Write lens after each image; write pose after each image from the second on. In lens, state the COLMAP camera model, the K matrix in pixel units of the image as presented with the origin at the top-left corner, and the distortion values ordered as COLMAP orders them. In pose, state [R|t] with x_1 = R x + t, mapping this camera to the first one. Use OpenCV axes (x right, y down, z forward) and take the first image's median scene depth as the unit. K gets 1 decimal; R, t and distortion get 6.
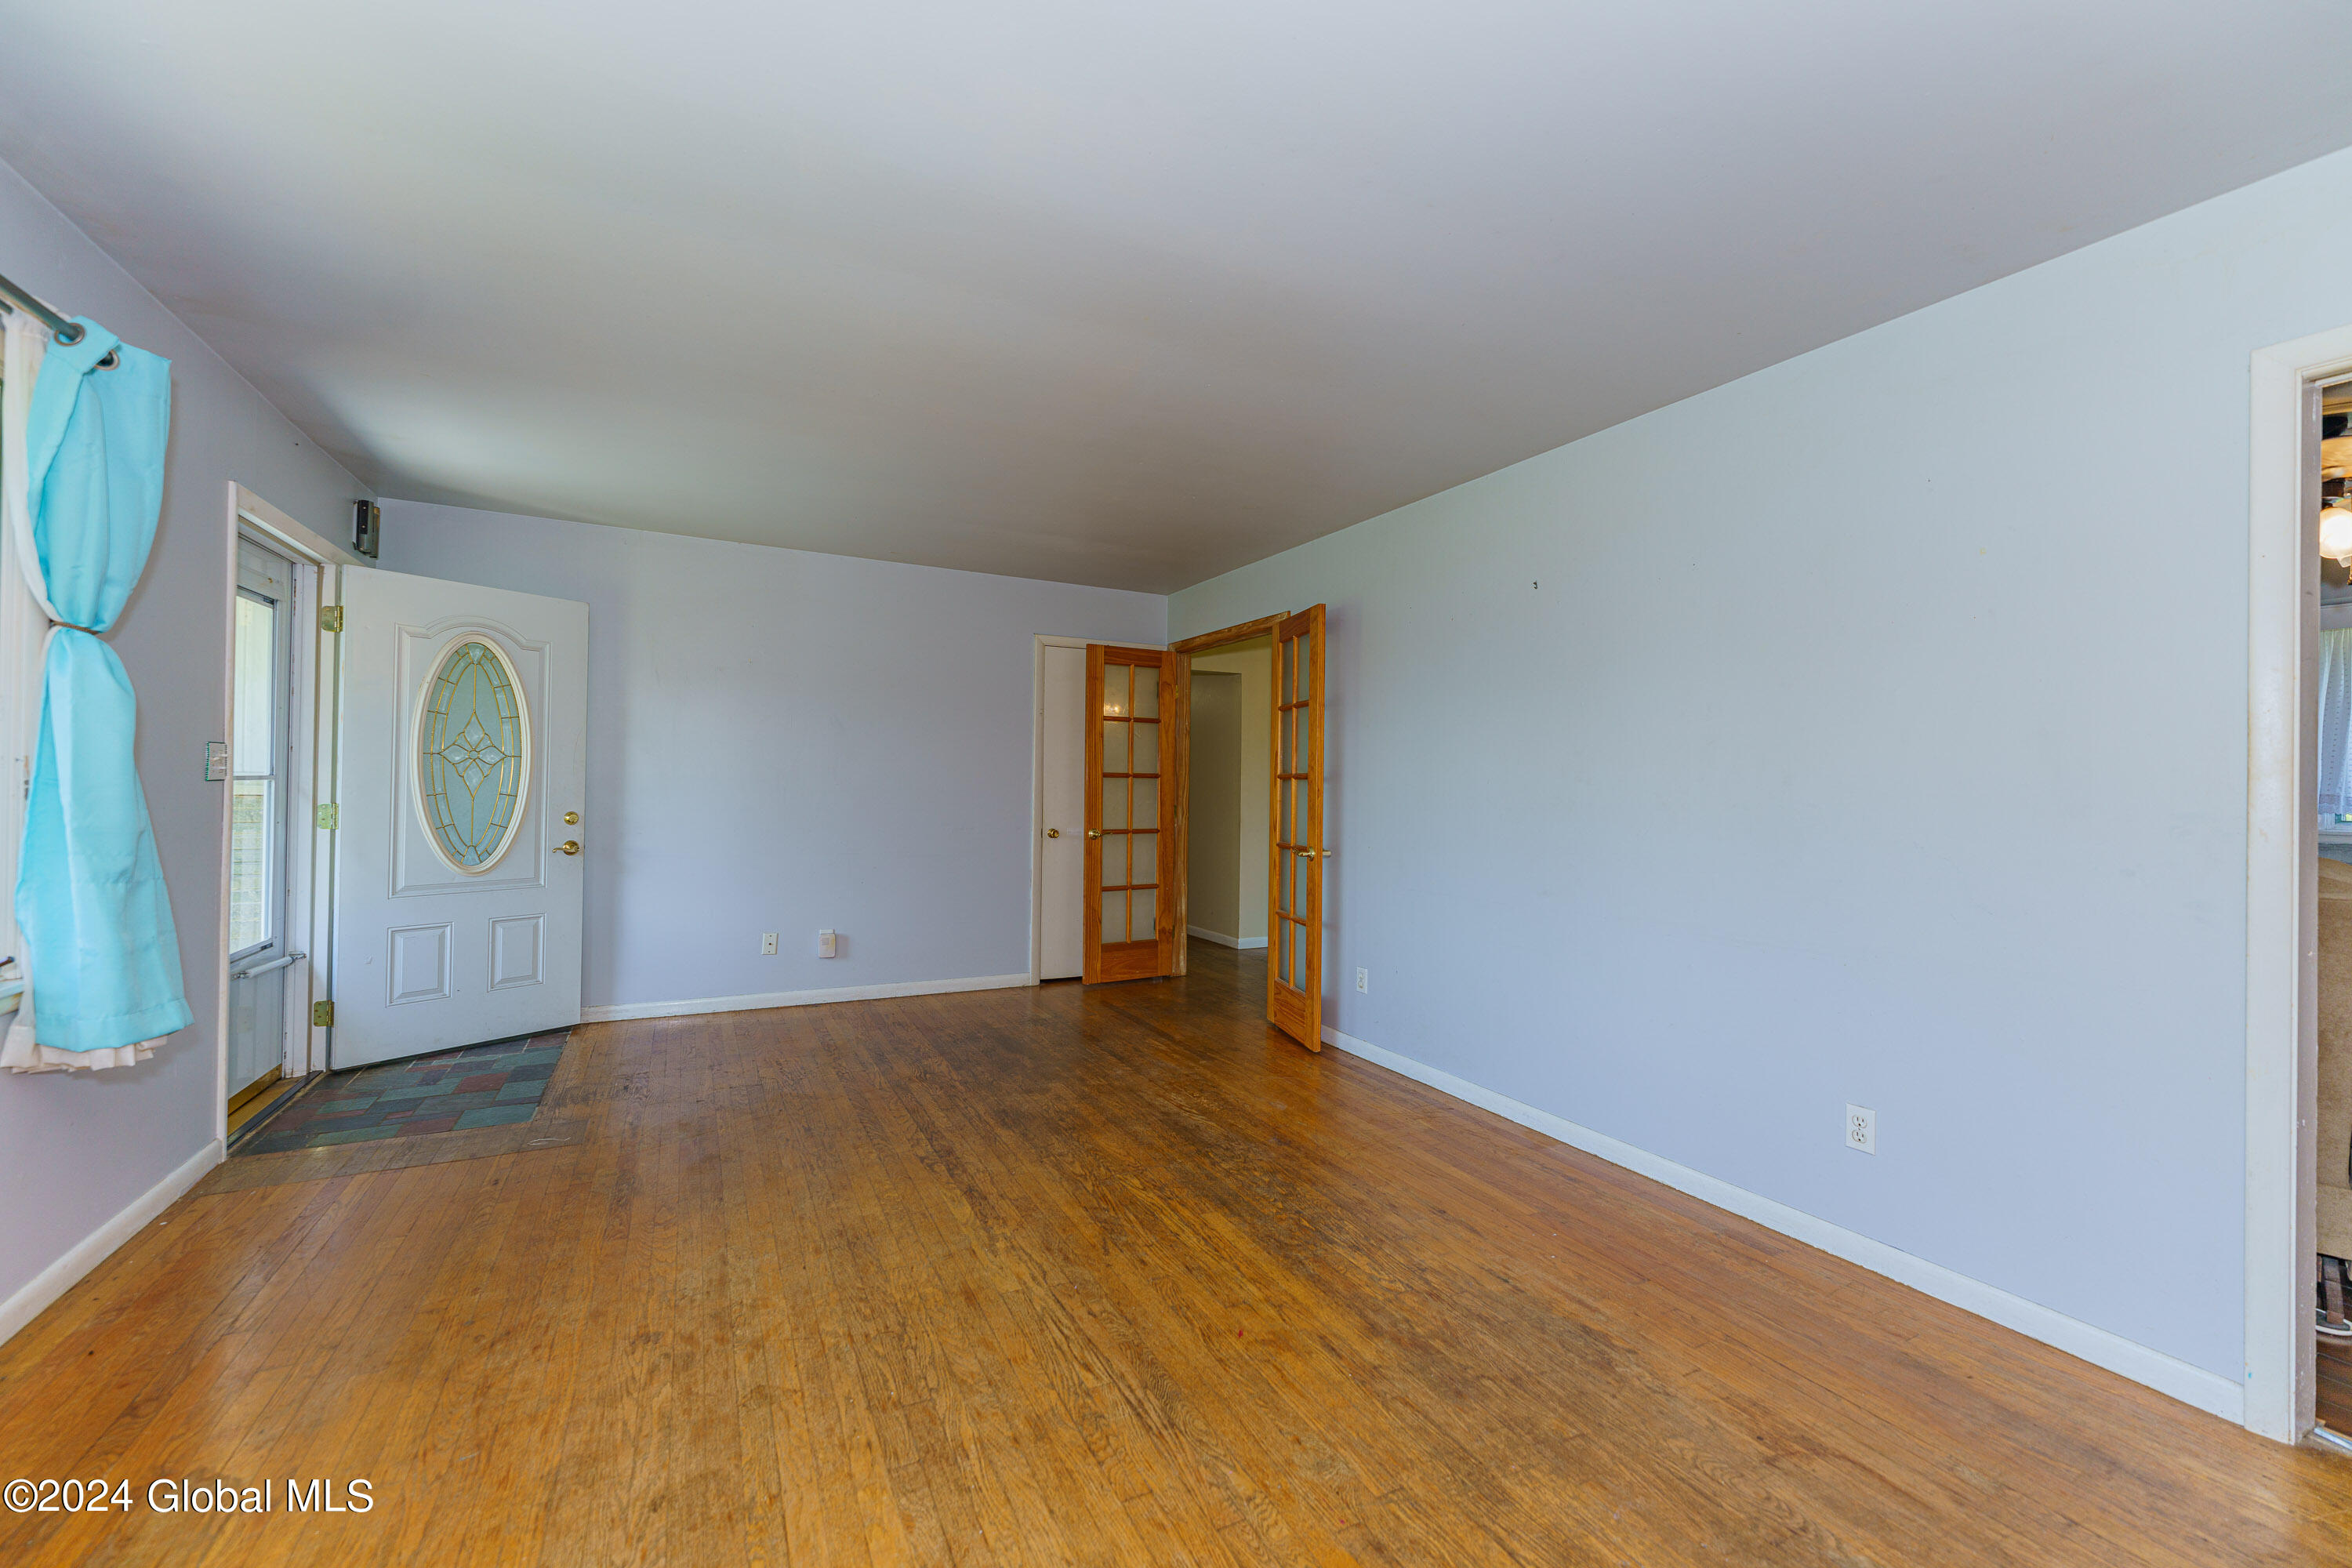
lens RADIAL K [[940.1, 0, 1172.9], [0, 940.1, 787.0], [0, 0, 1]] dist [0.004541, 0.000299]
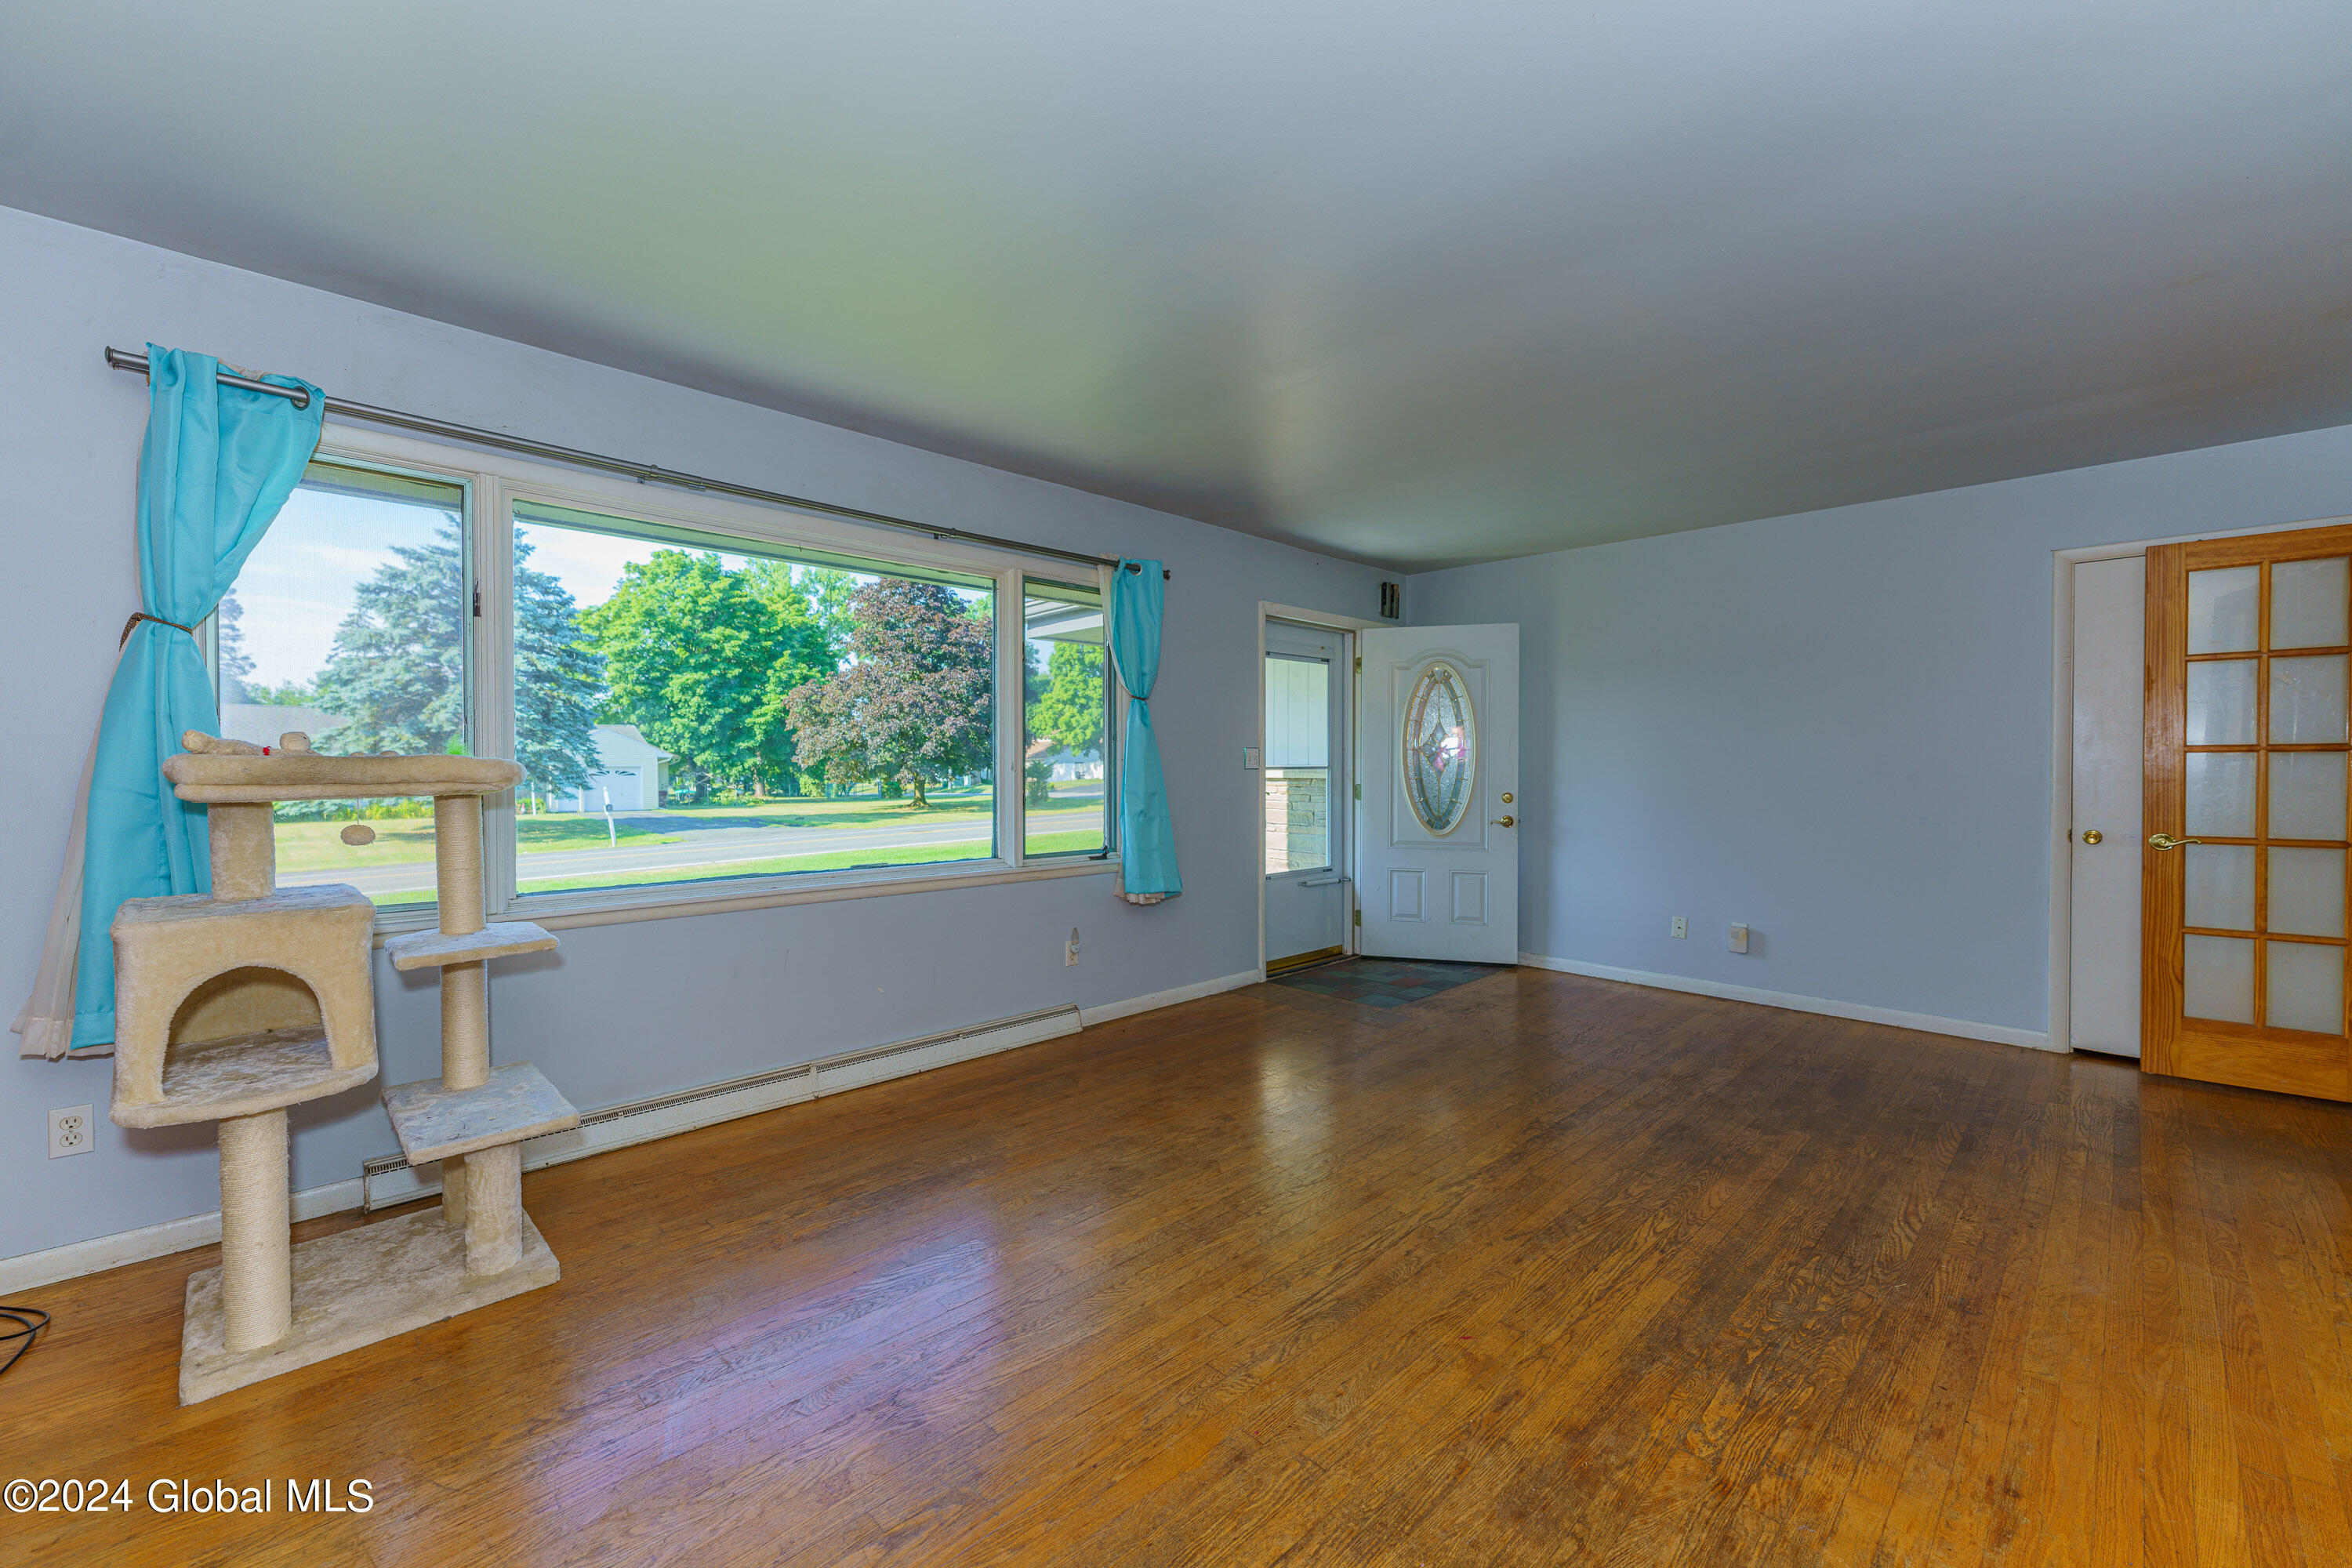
lens RADIAL K [[940.1, 0, 1169.1], [0, 940.1, 773.3], [0, 0, 1]] dist [0.004541, 0.000299]
pose [[0.291024, -0.007492, -0.956686, 0.594723], [0.001198, 0.999971, -0.007466, 0.013887], [0.956715, 0.001027, 0.291024, 0.291904]]
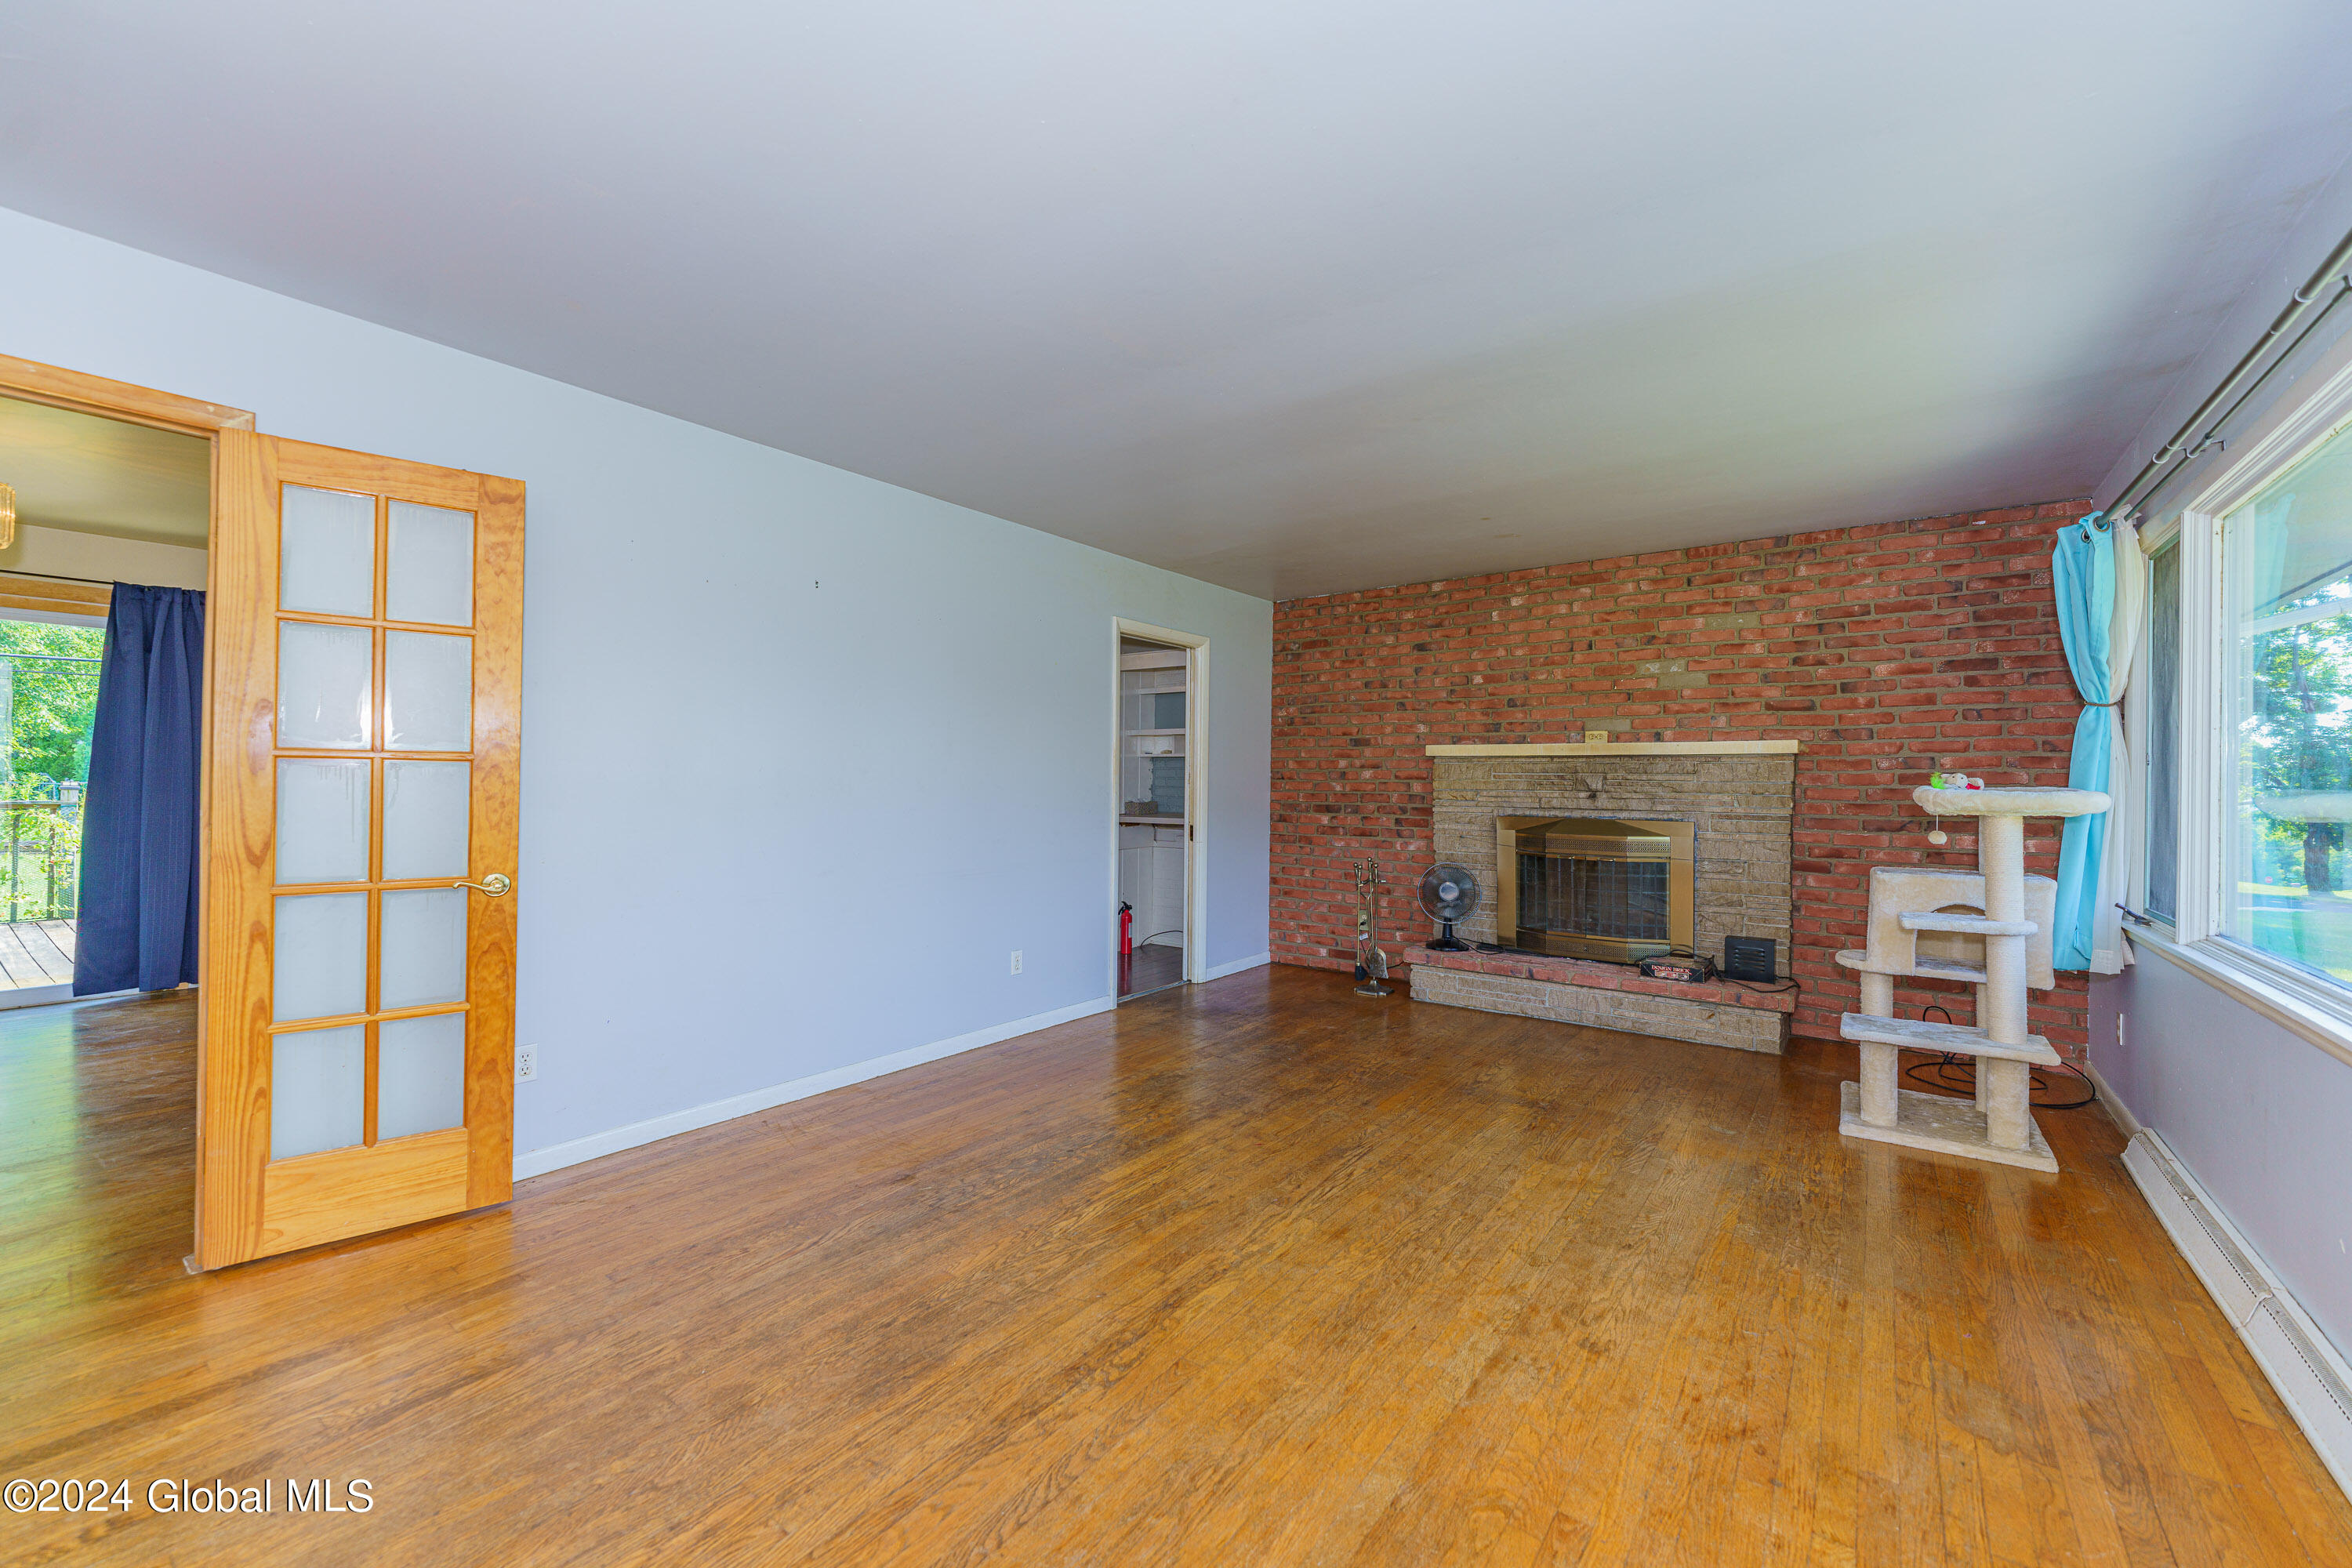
lens RADIAL K [[940.1, 0, 1180.2], [0, 940.1, 777.7], [0, 0, 1]] dist [0.004541, 0.000299]
pose [[-0.445224, -0.015820, 0.895280, -0.806342], [-0.015024, 0.999835, 0.010196, -0.013504], [-0.895293, -0.008911, -0.445388, 1.190354]]
